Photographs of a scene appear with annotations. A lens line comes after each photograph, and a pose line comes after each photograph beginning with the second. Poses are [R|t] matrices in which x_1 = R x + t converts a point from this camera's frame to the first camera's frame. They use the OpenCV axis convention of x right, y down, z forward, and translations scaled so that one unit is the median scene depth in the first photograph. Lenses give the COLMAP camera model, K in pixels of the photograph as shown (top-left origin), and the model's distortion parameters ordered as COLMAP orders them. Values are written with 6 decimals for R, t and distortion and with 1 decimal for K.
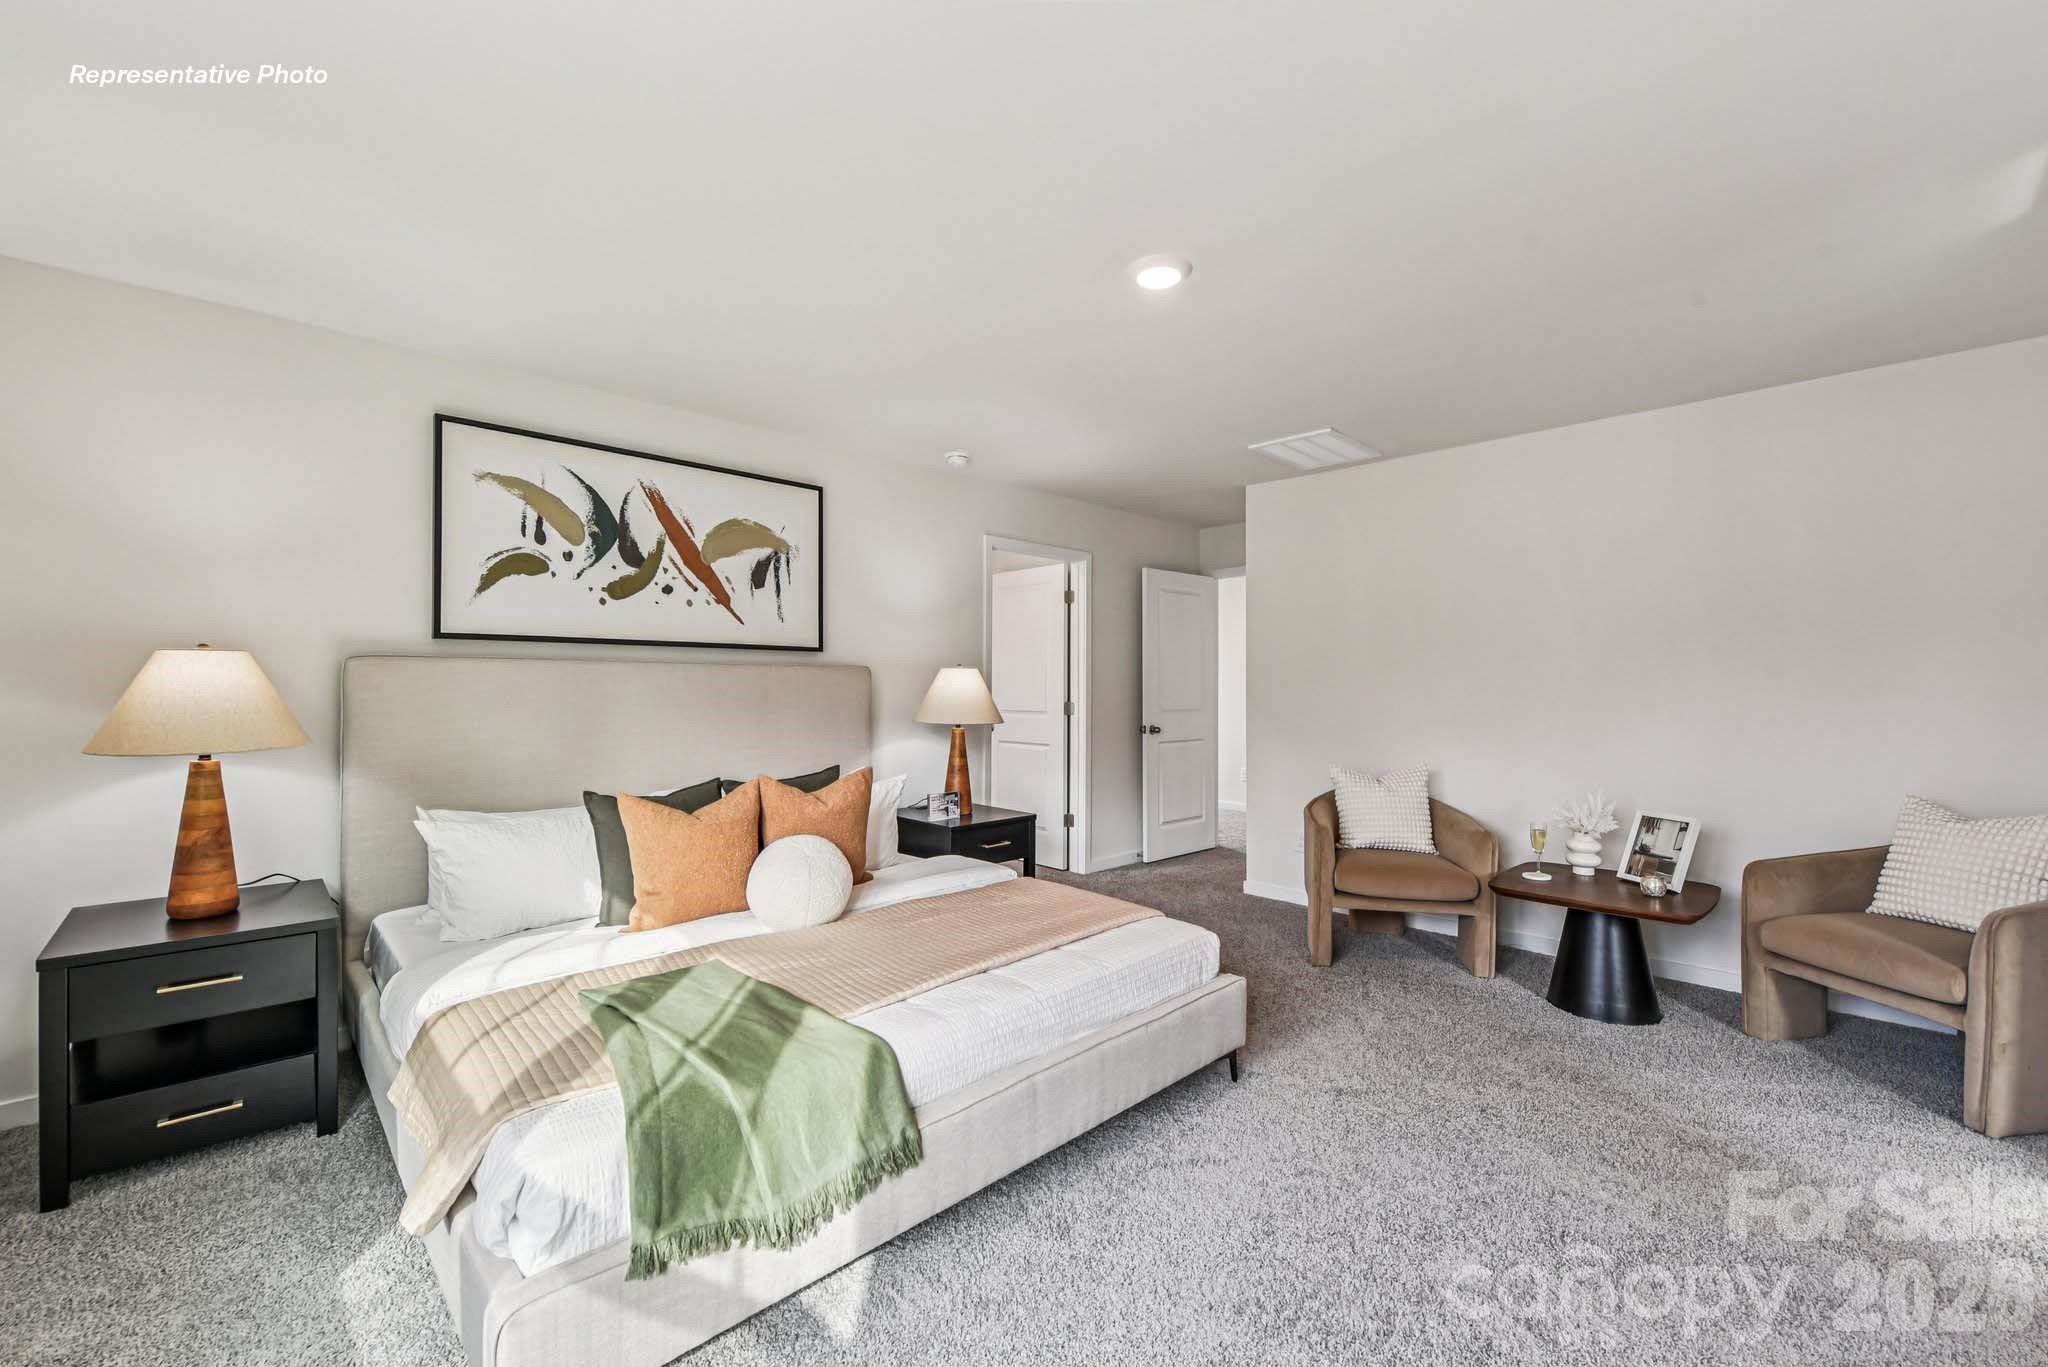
lens RADIAL K [[842.1, 0, 1024.3], [0, 842.1, 680.9], [0, 0, 1]] dist [-0.001791, -0.000375]
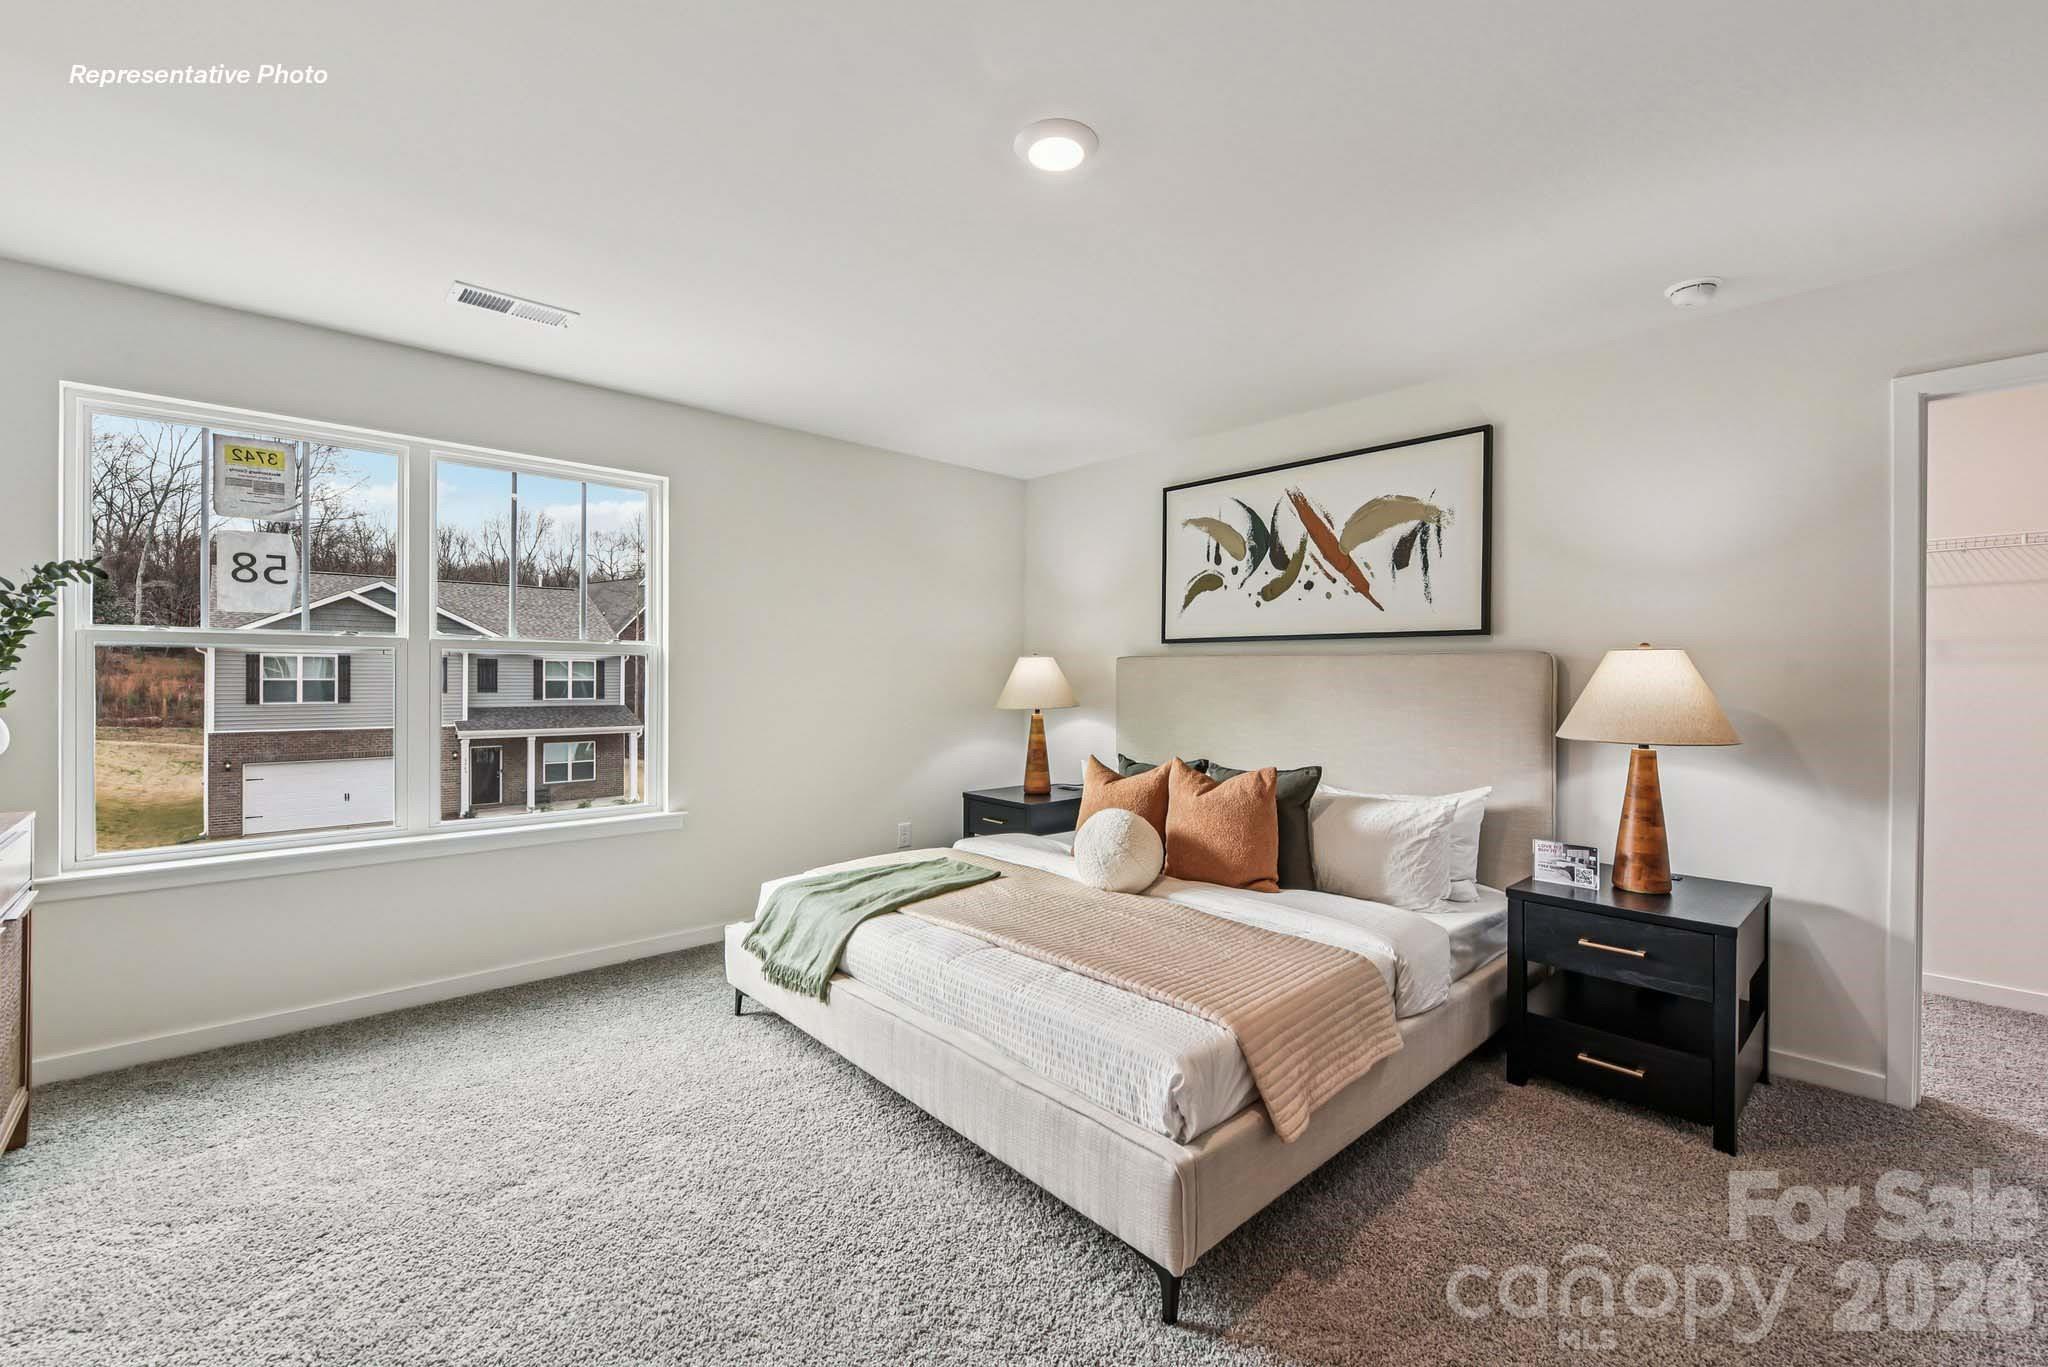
lens RADIAL K [[842.1, 0, 1024.3], [0, 842.1, 680.9], [0, 0, 1]] dist [-0.001791, -0.000375]
pose [[-0.029431, 0.002549, -0.999564, 0.635649], [-0.003848, 0.999989, 0.002664, 0.008722], [0.999559, 0.003925, -0.029421, 0.679612]]
